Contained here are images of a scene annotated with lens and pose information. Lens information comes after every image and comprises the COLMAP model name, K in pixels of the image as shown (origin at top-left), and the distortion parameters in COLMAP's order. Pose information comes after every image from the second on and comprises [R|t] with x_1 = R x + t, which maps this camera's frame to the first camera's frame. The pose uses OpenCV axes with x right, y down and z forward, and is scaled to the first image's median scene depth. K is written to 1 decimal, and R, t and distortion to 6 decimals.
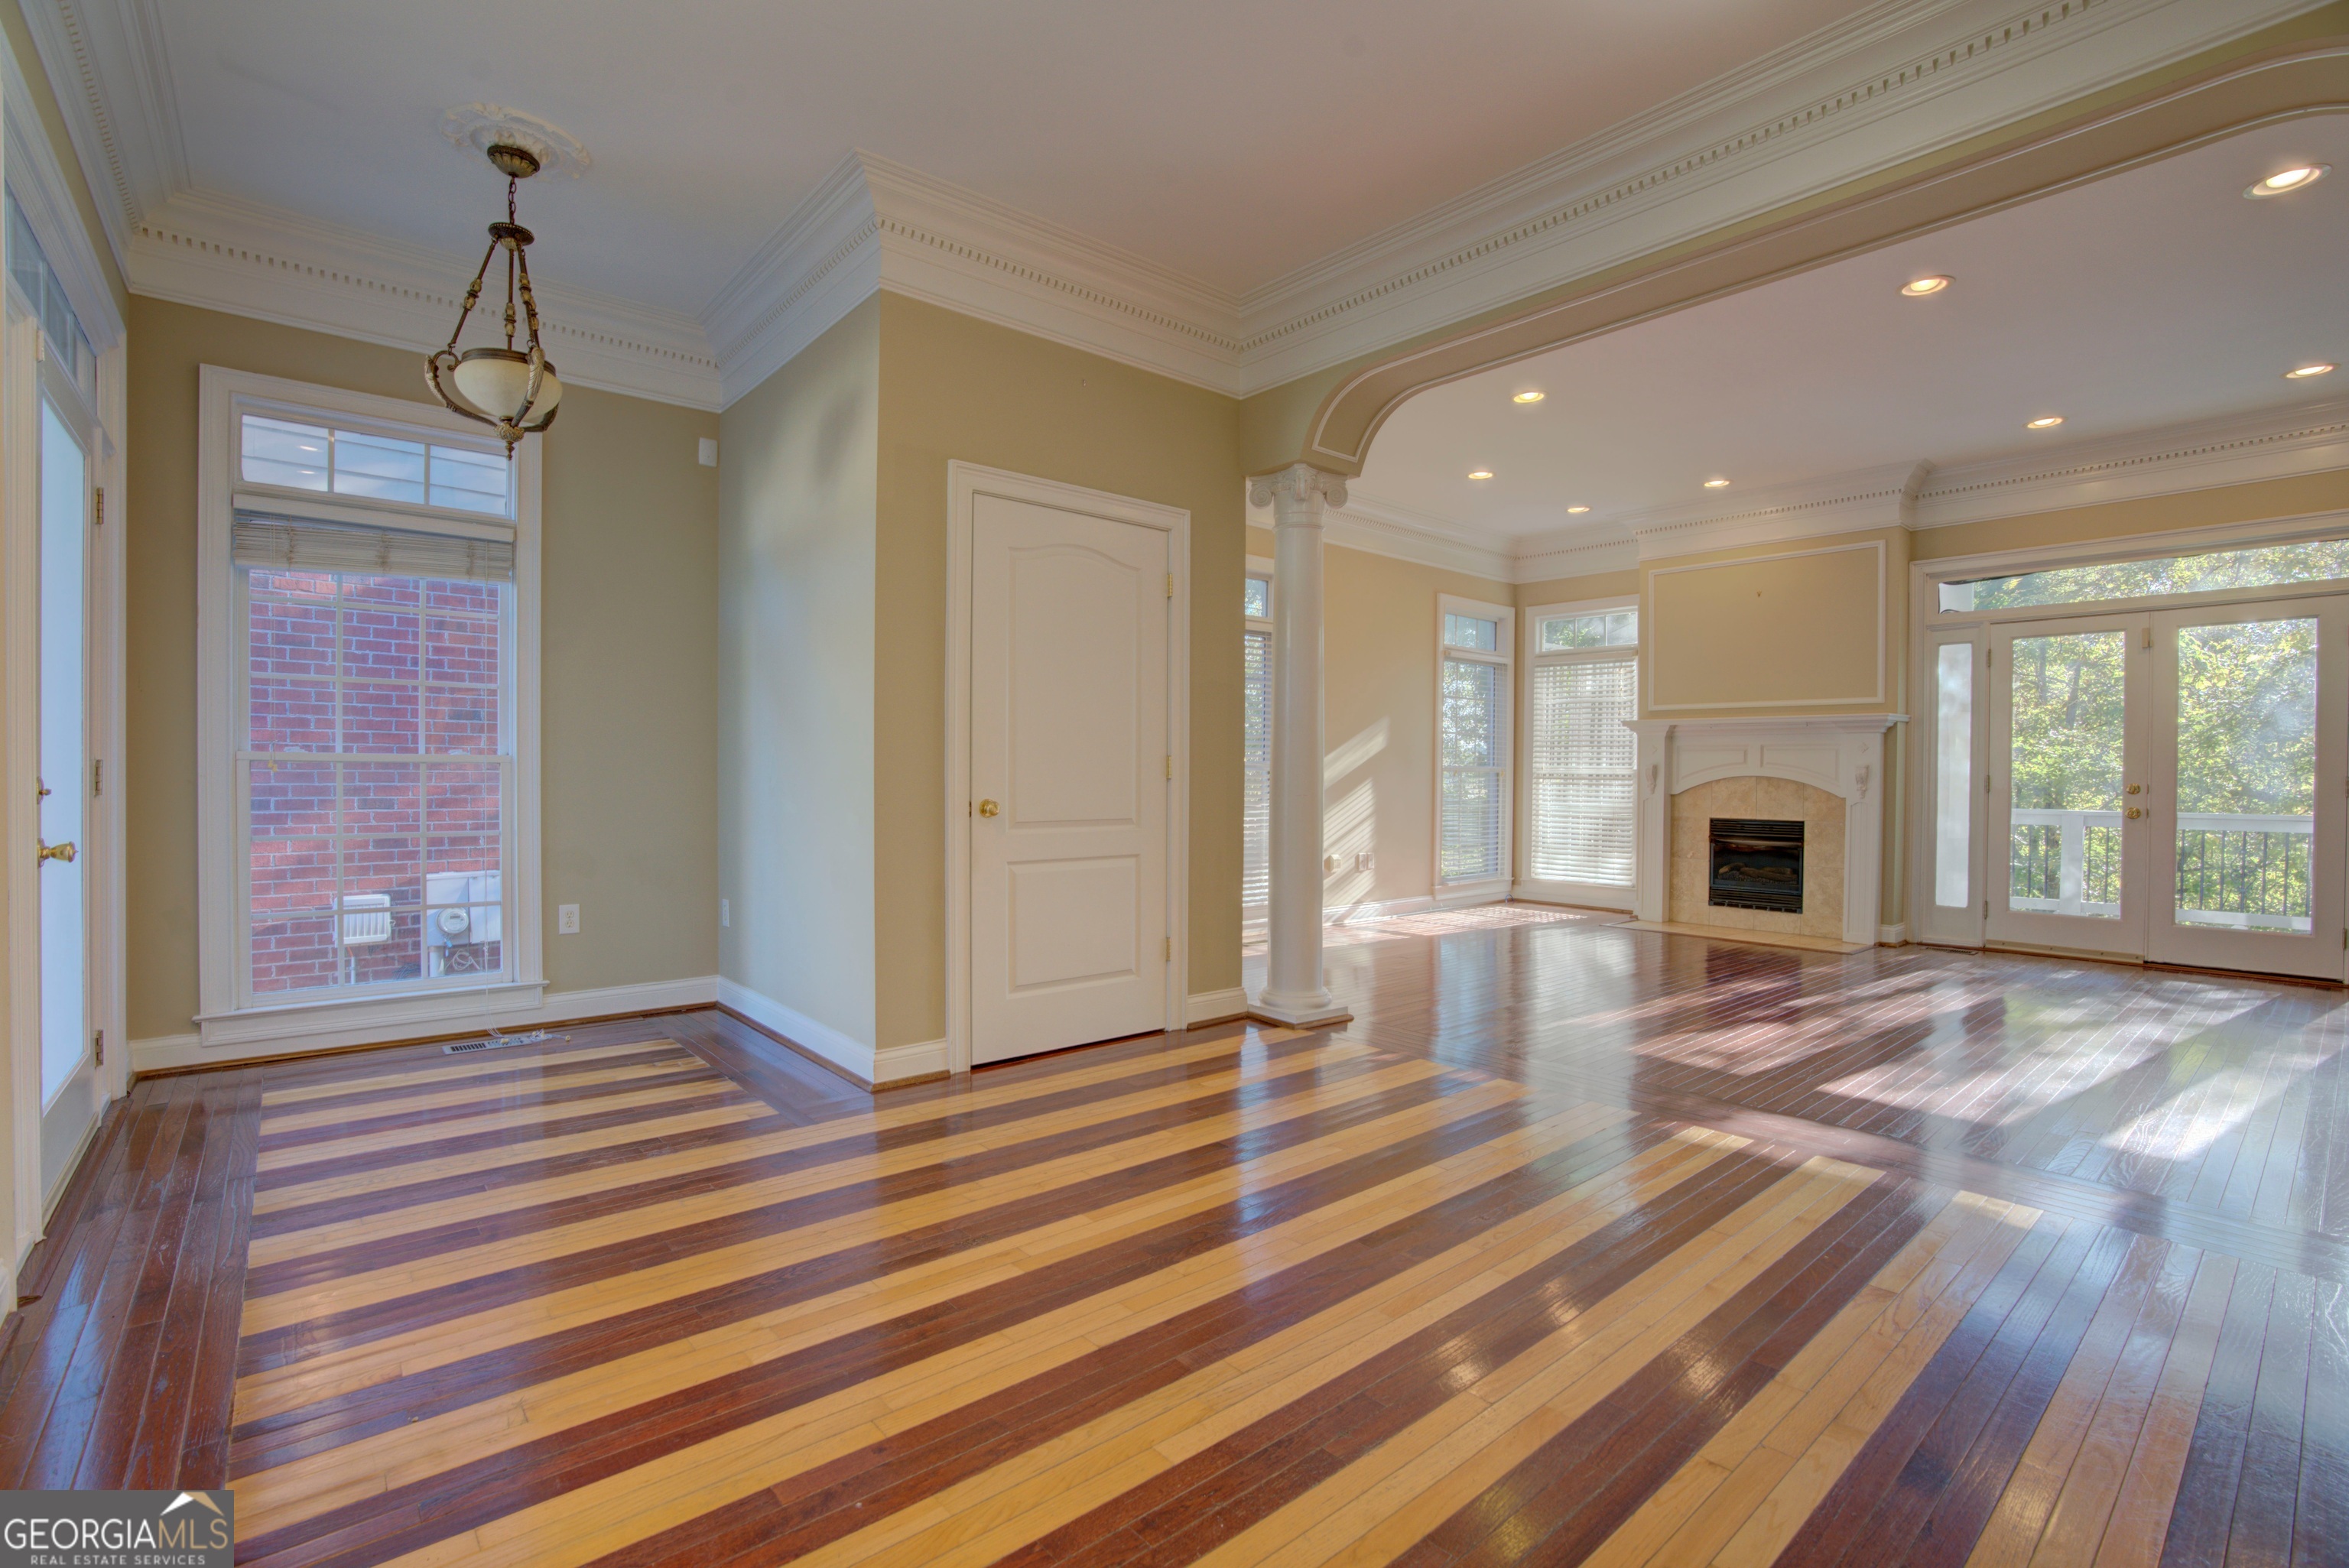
lens RADIAL K [[1073.1, 0, 1171.1], [0, 1073.1, 786.9], [0, 0, 1]] dist [-0.070220, 0.028918]
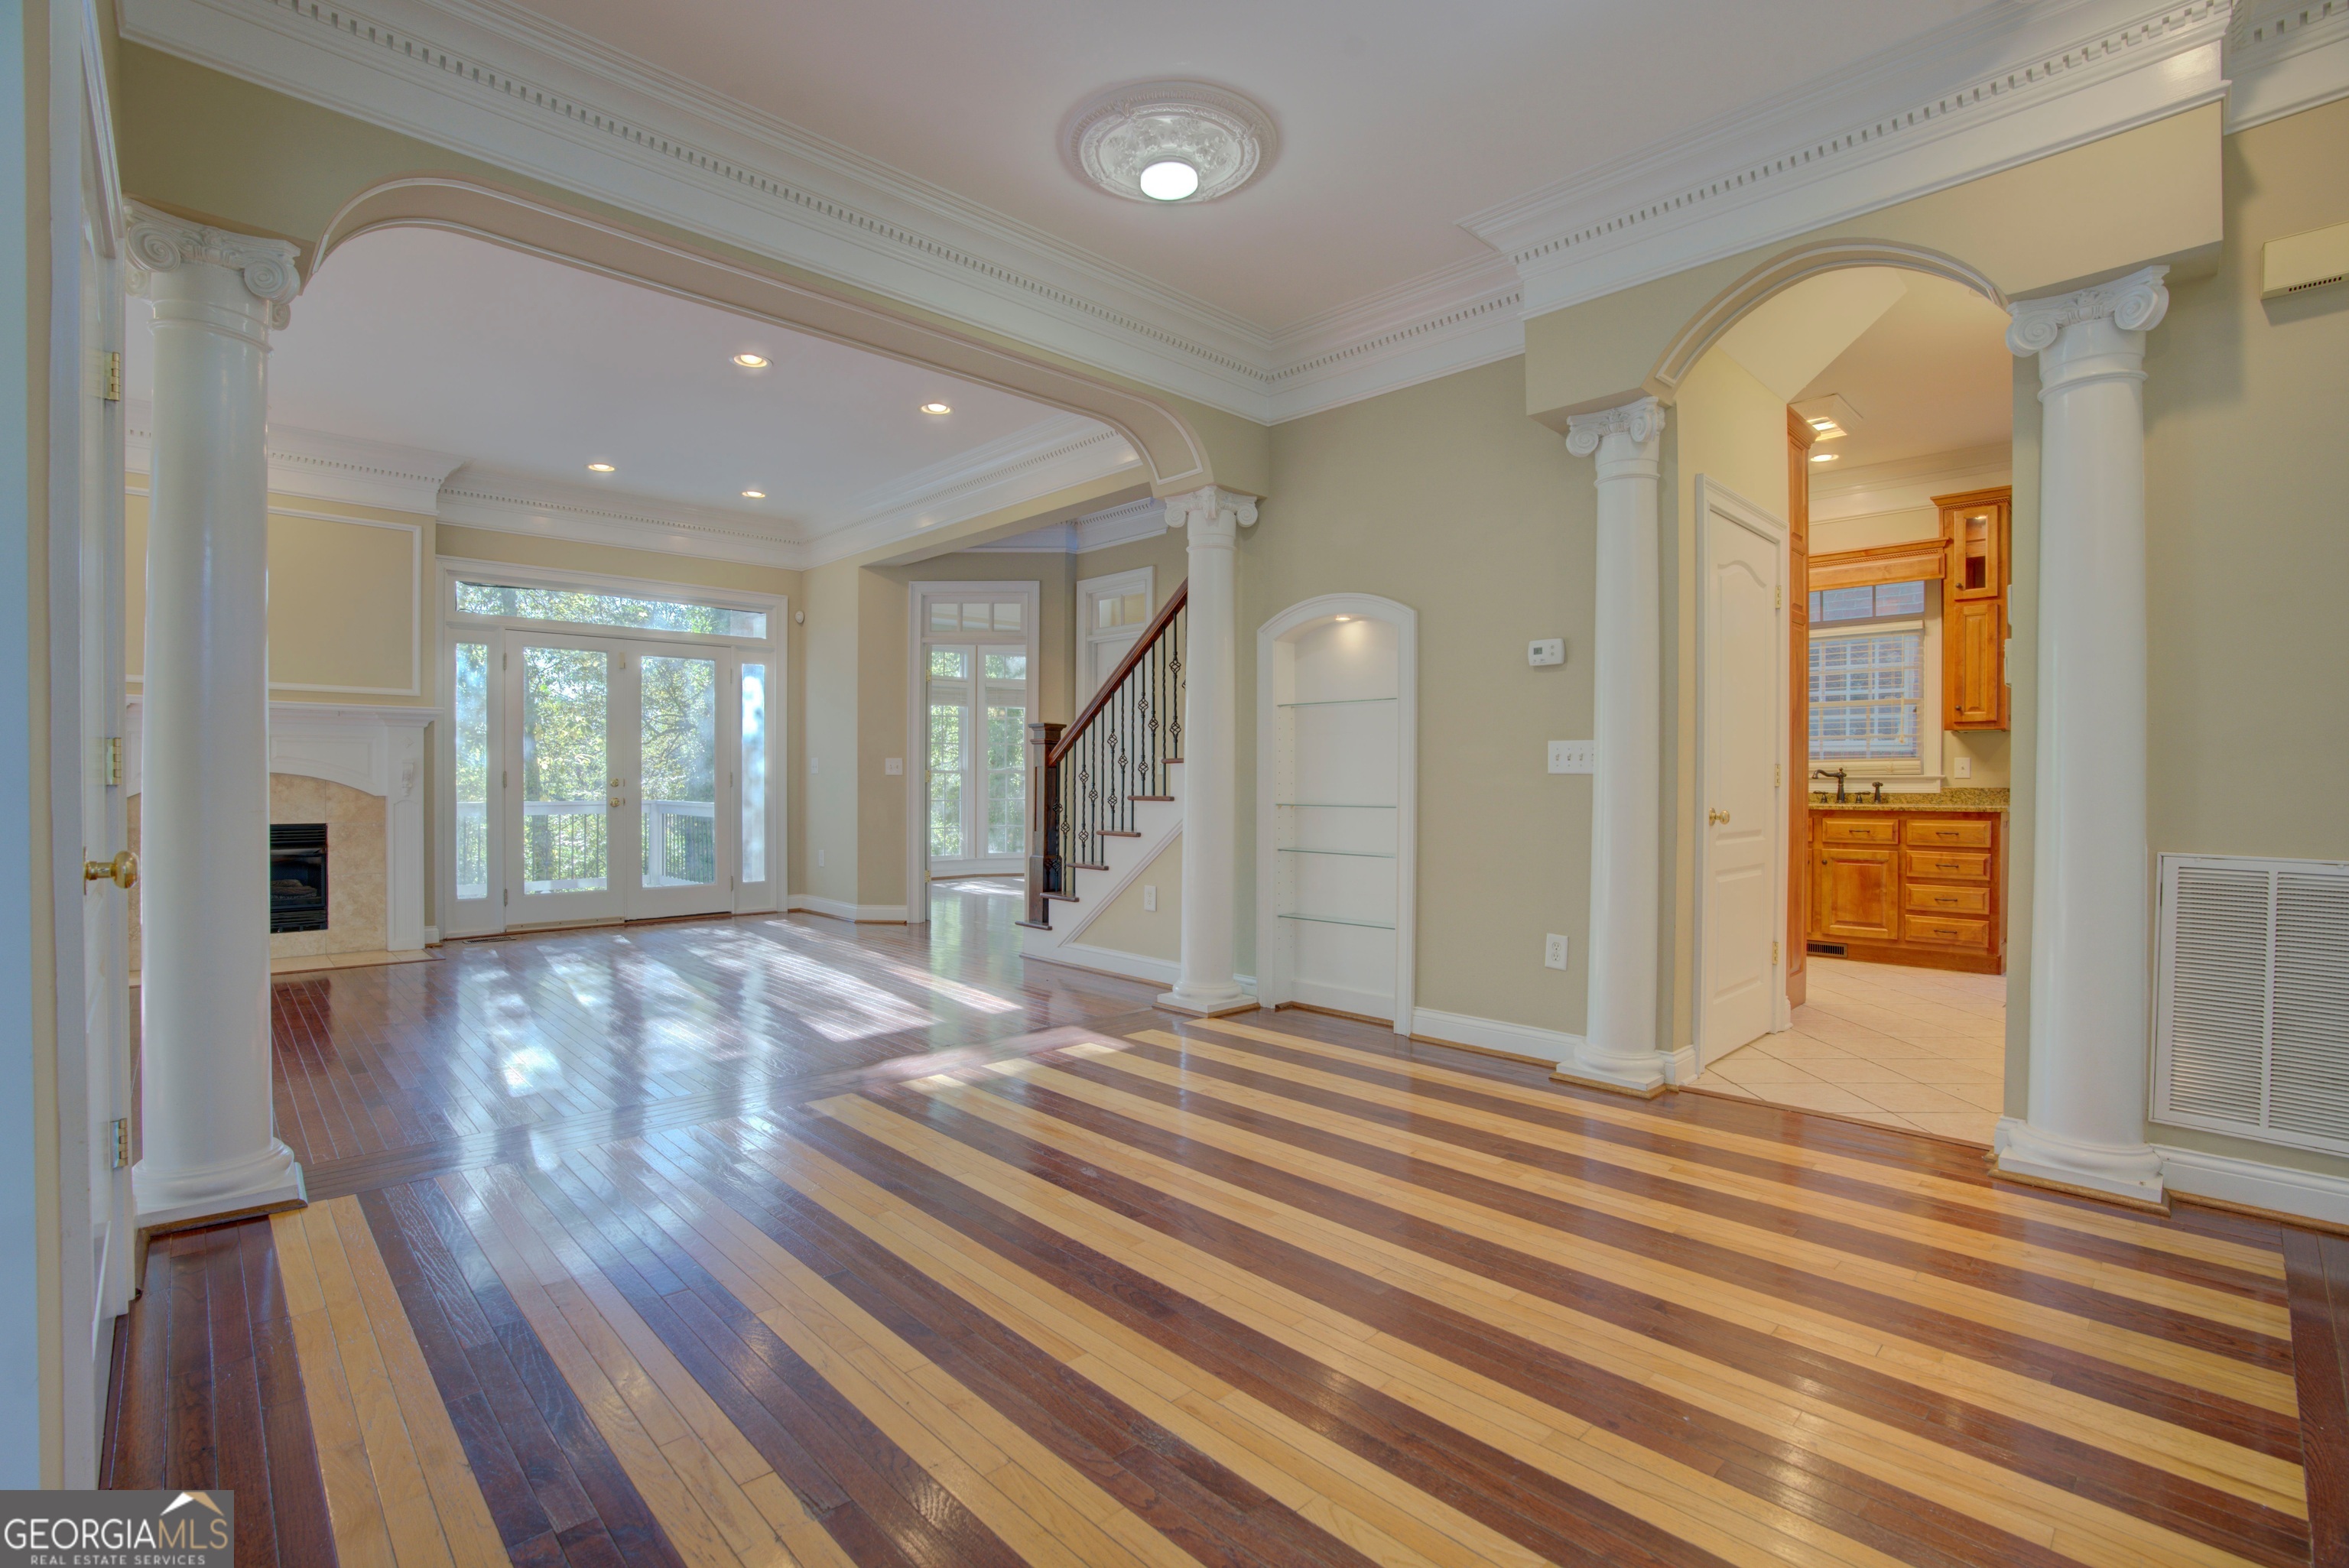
lens RADIAL K [[1073.1, 0, 1171.1], [0, 1073.1, 786.9], [0, 0, 1]] dist [-0.070220, 0.028918]
pose [[-0.060347, -0.015857, 0.998051, -0.330979], [0.008073, 0.999833, 0.016373, -0.007360], [-0.998145, 0.009045, -0.060209, 0.383557]]
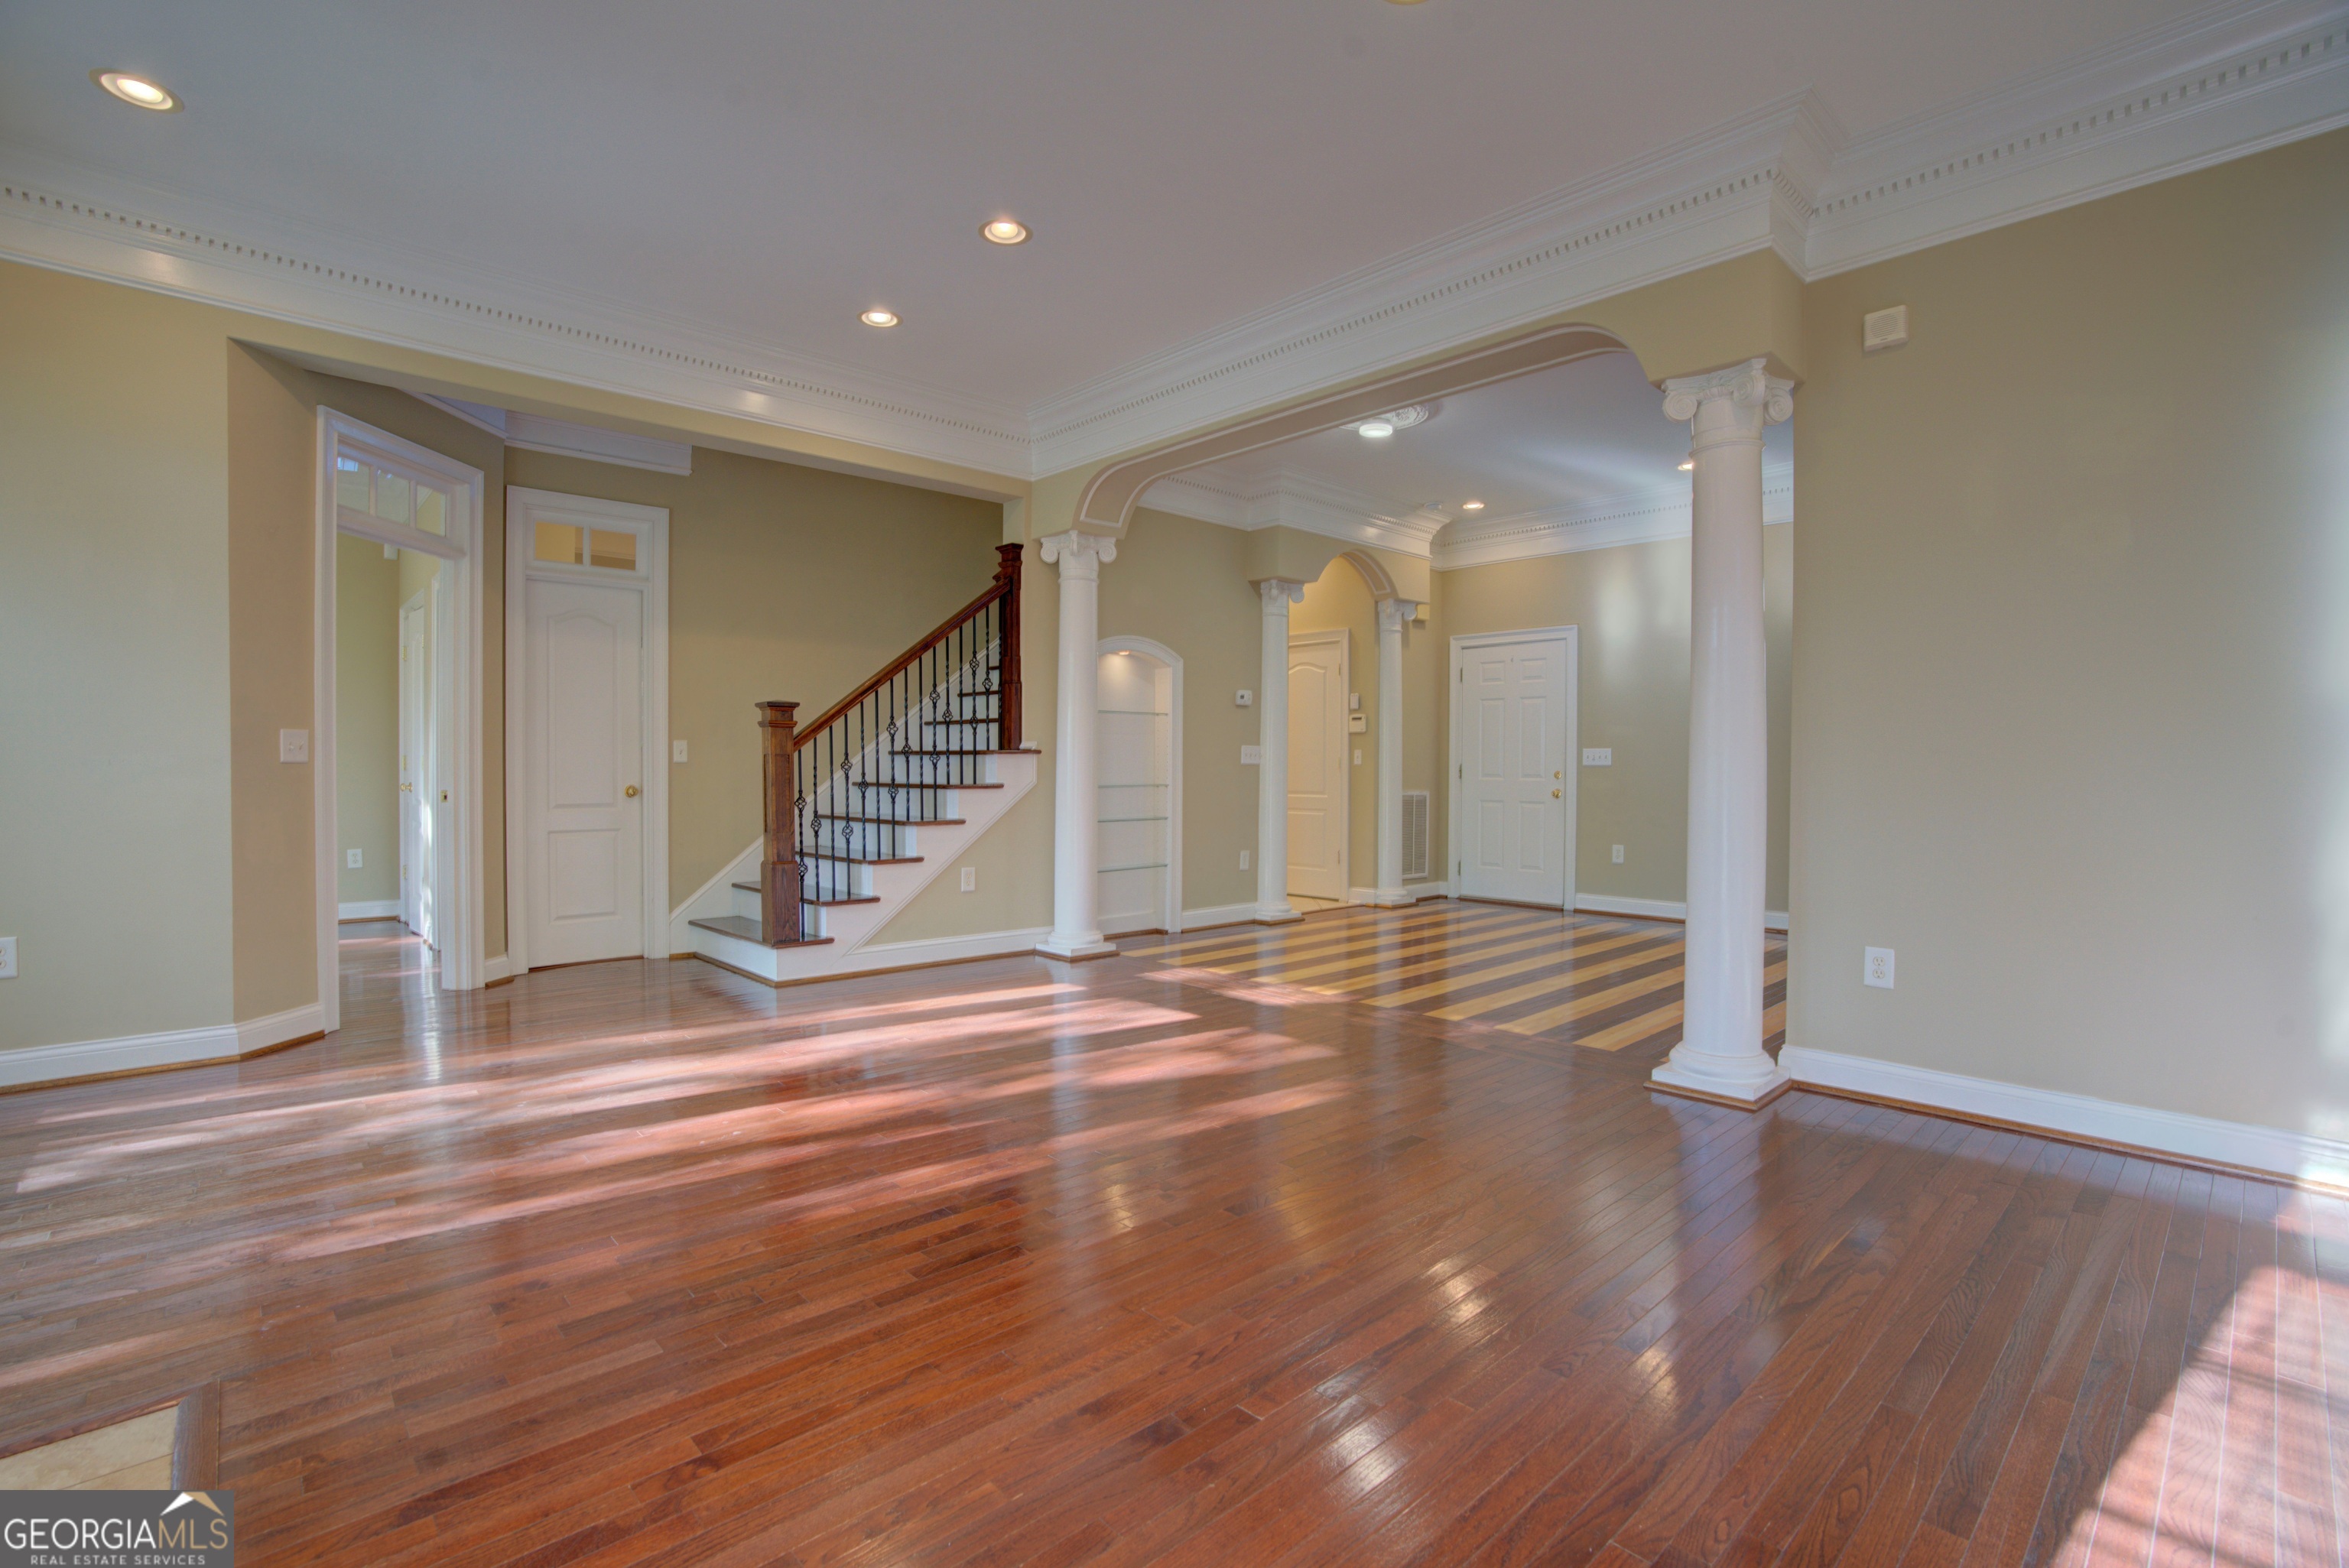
lens RADIAL K [[1073.1, 0, 1171.1], [0, 1073.1, 786.9], [0, 0, 1]] dist [-0.070220, 0.028918]
pose [[-0.999115, -0.008136, -0.041278, 0.375034], [-0.009348, 0.999528, 0.029259, -0.011355], [0.041021, 0.029619, -0.998719, 1.241306]]
